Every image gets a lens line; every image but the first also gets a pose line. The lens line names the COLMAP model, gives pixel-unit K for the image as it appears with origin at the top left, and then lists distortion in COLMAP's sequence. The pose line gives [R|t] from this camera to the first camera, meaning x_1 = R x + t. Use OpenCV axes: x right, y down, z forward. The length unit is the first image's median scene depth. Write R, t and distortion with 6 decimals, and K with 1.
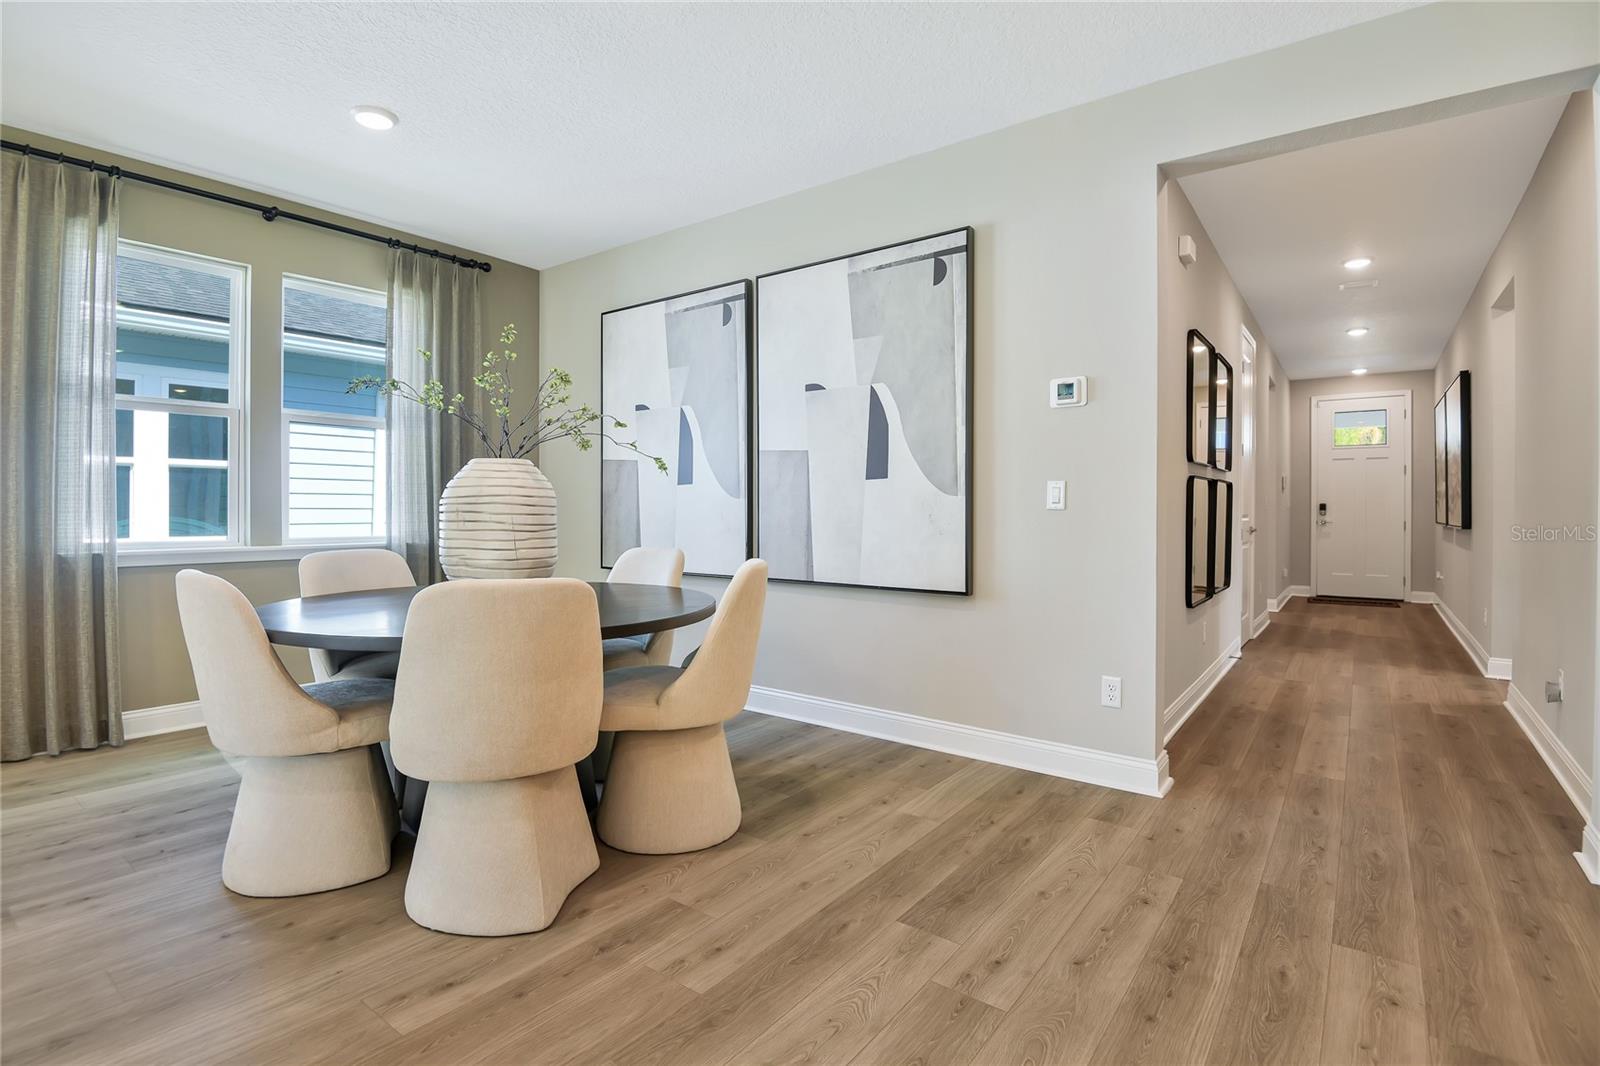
lens RADIAL K [[773.2, 0, 809.9], [0, 773.2, 516.3], [0, 0, 1]] dist [-0.034616, -0.004734]
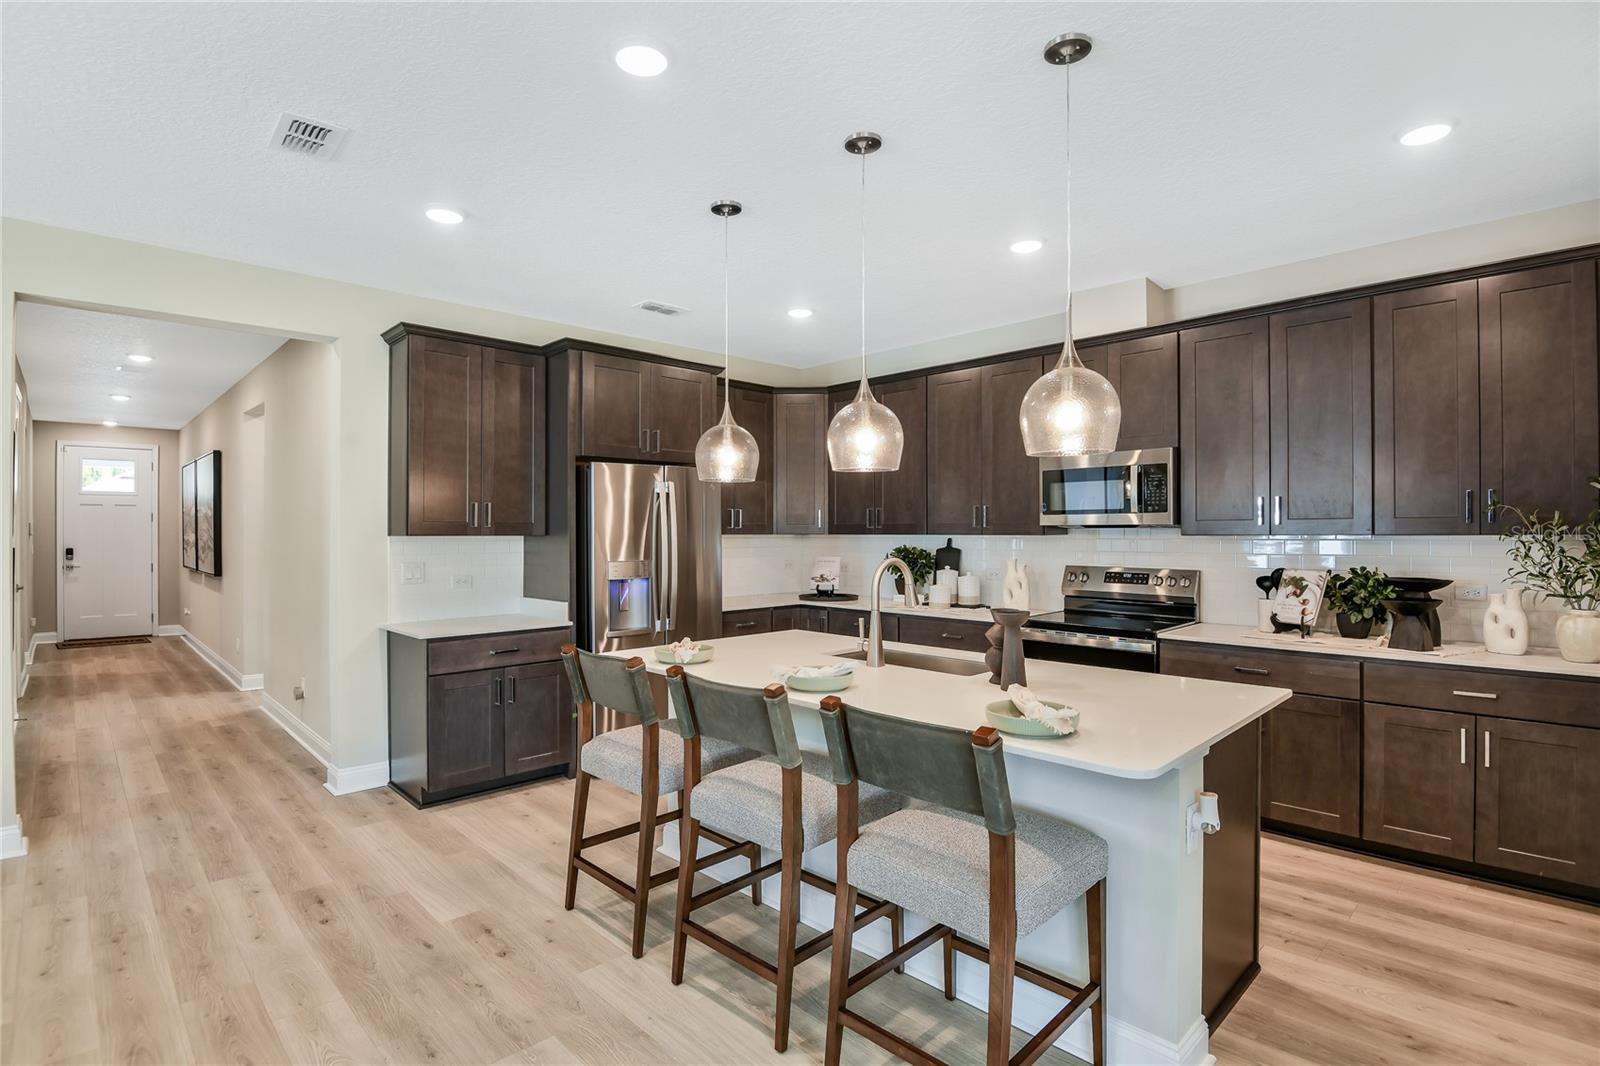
lens RADIAL K [[773.2, 0, 788.3], [0, 773.2, 522.7], [0, 0, 1]] dist [-0.034616, -0.004734]
pose [[0.165698, 0.004977, 0.986164, -0.376541], [0.010915, 0.999917, -0.006880, -0.091811], [-0.986116, 0.011904, 0.165630, -0.267596]]
